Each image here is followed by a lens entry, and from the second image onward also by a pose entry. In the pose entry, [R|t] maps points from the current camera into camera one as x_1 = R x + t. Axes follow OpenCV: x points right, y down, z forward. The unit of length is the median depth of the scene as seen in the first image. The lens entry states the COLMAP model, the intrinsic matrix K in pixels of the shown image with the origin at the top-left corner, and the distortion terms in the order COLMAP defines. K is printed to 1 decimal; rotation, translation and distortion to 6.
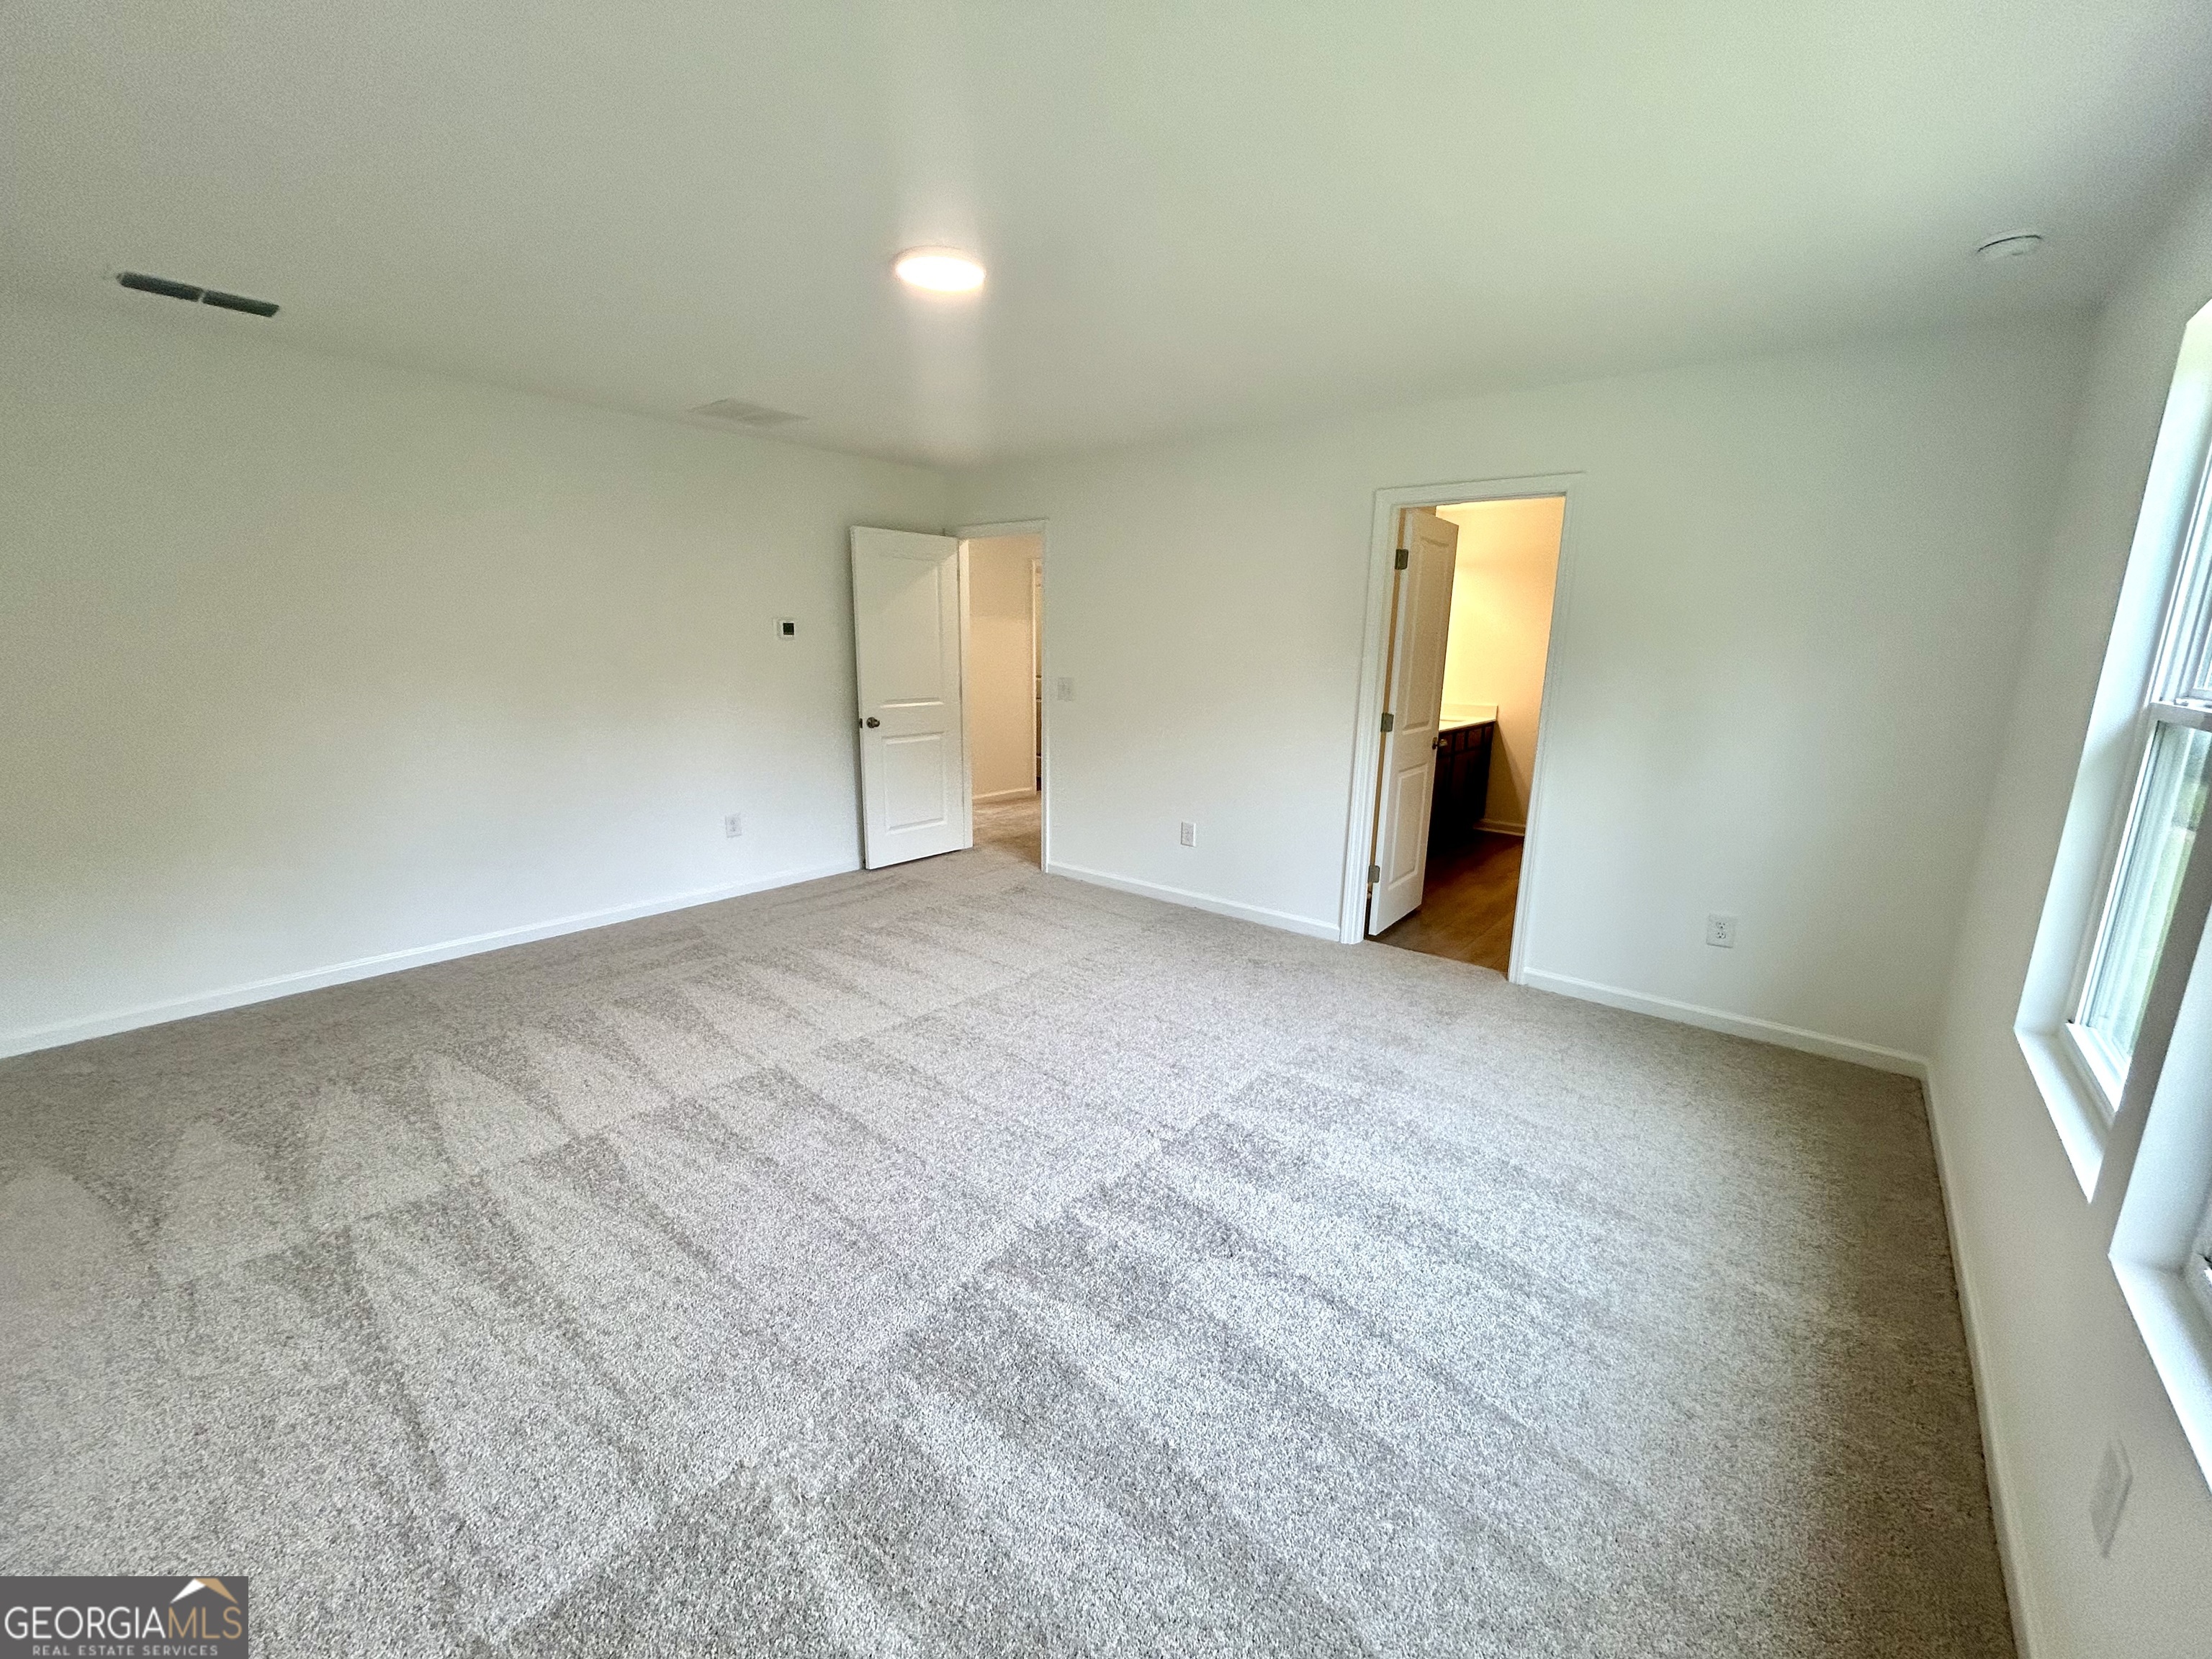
lens RADIAL K [[882.2, 0, 1107.2], [0, 882.2, 823.1], [0, 0, 1]] dist [0.000747, 0.000767]
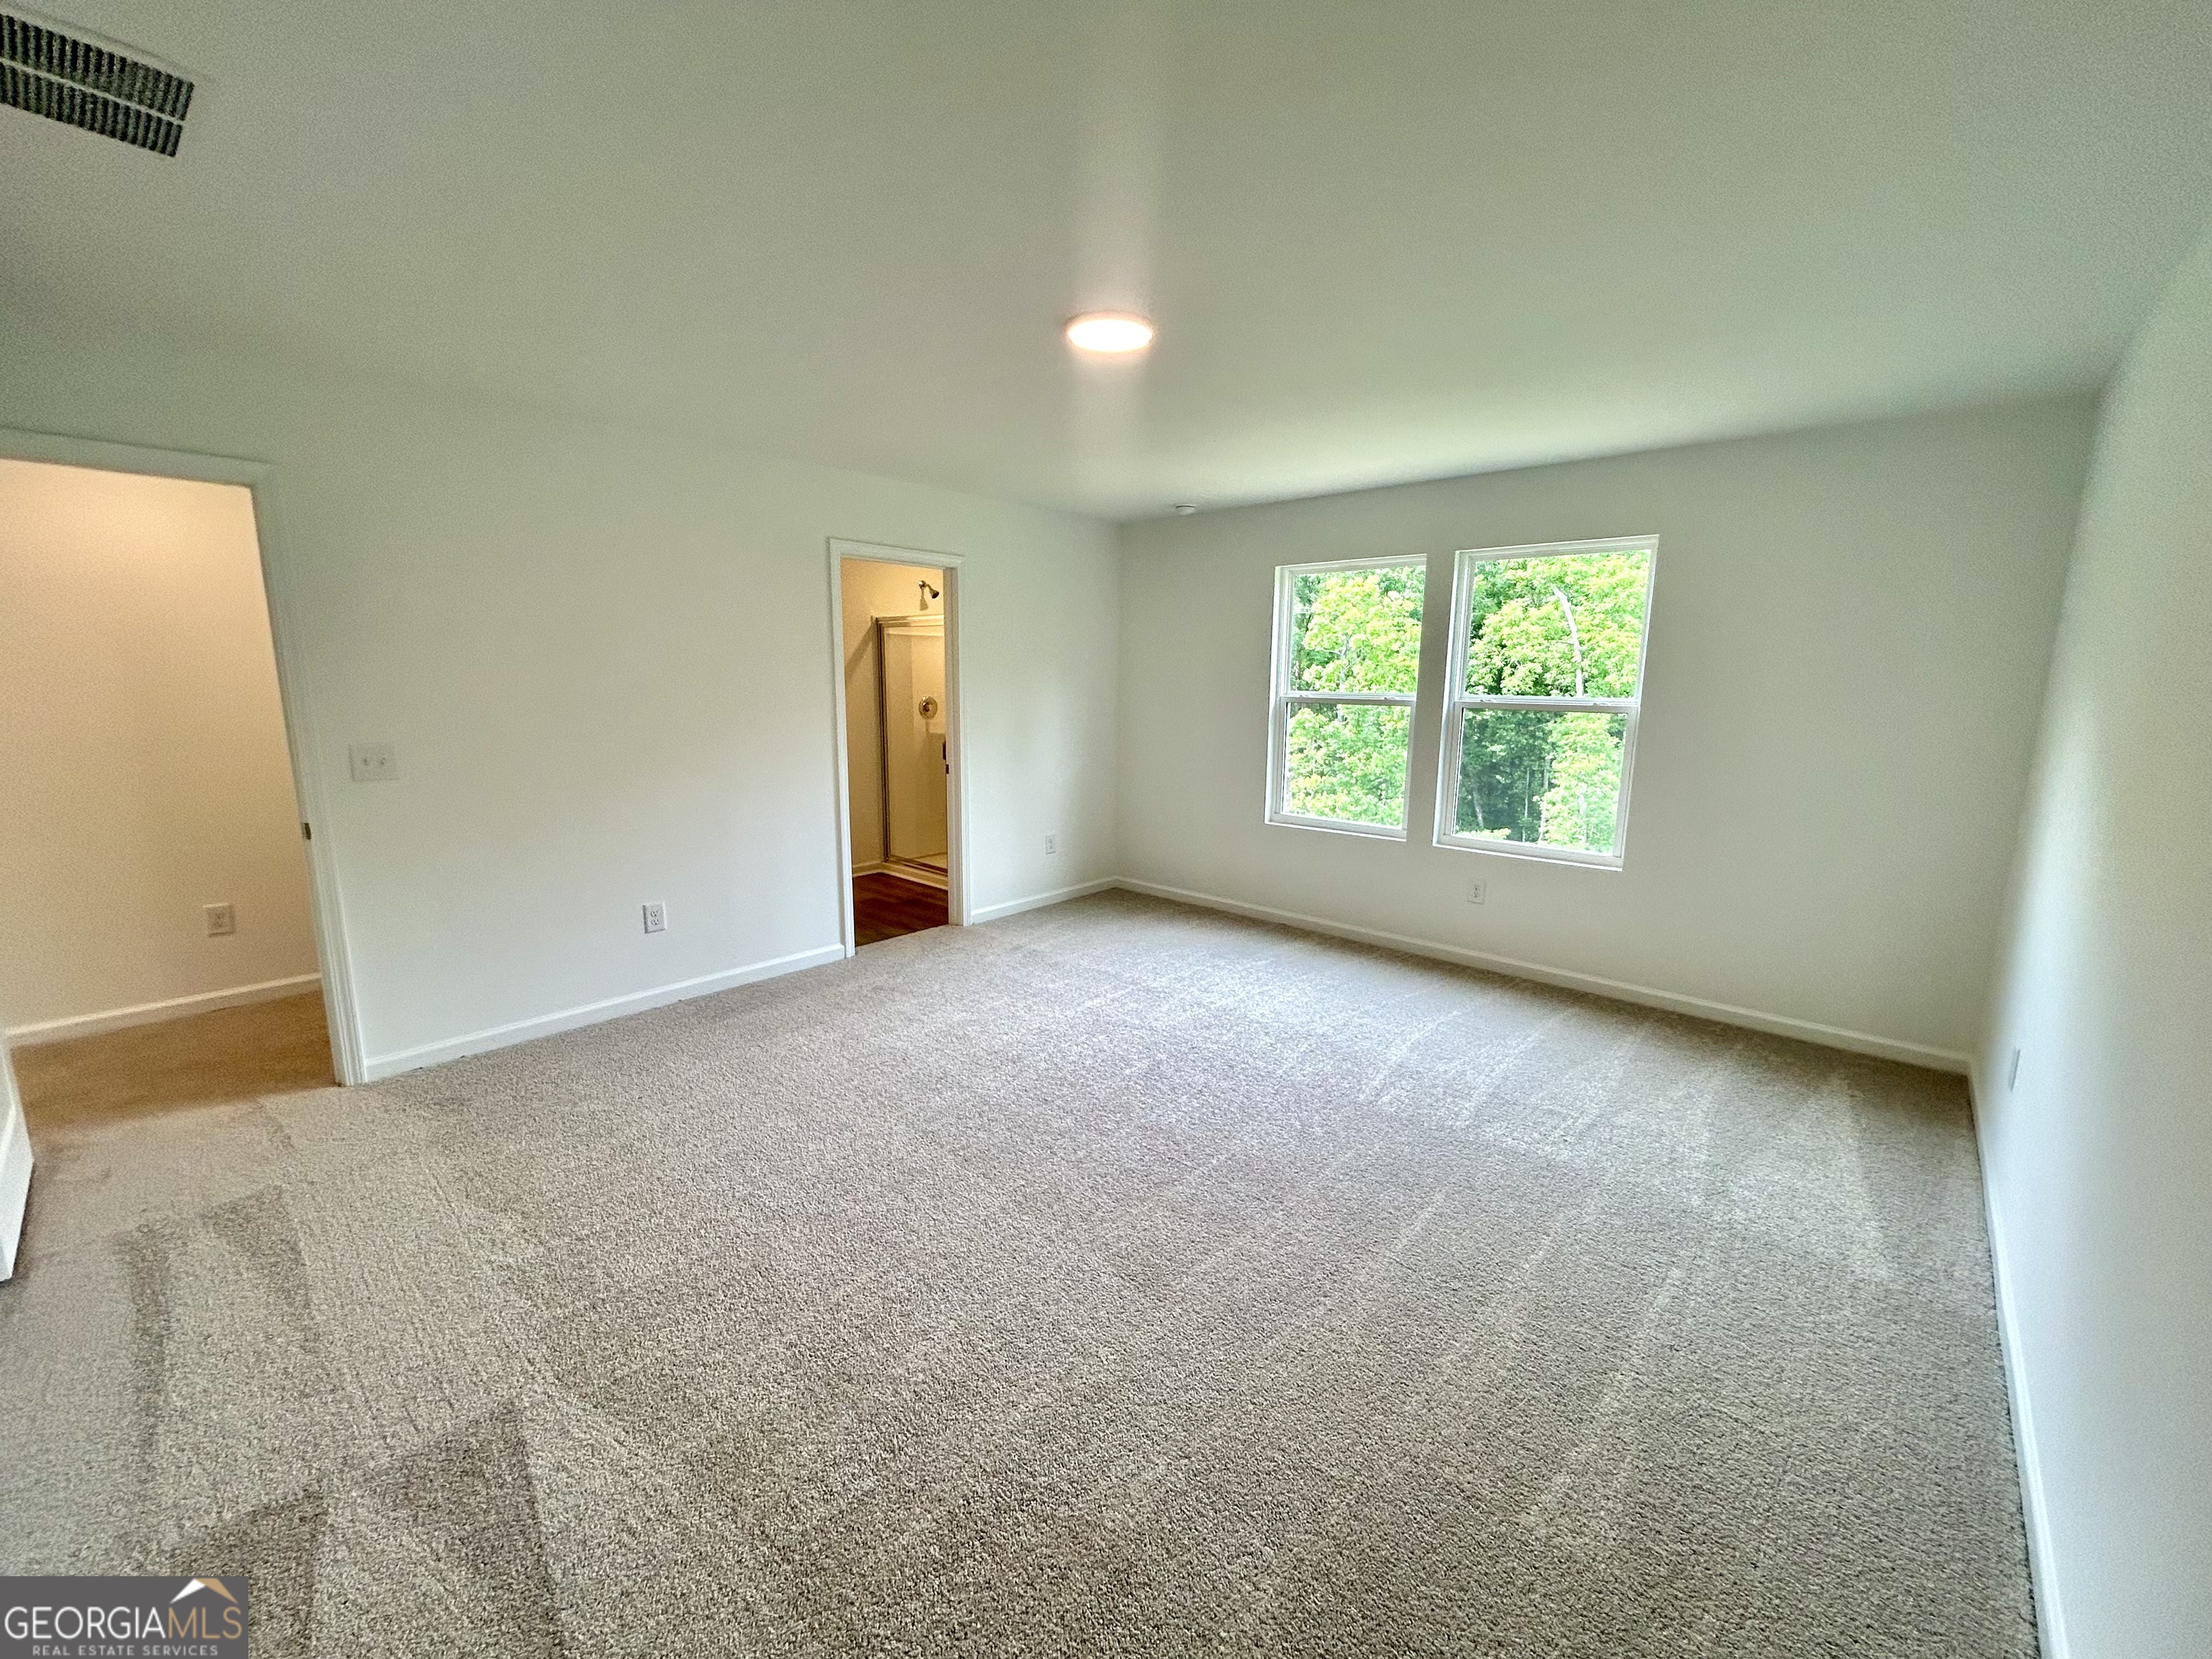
lens RADIAL K [[882.2, 0, 1107.9], [0, 882.2, 823.4], [0, 0, 1]] dist [0.000747, 0.000767]
pose [[0.054405, -0.179704, 0.982215, -0.748455], [0.201262, 0.965457, 0.165490, -0.136605], [-0.978025, 0.188679, 0.088693, 0.588824]]
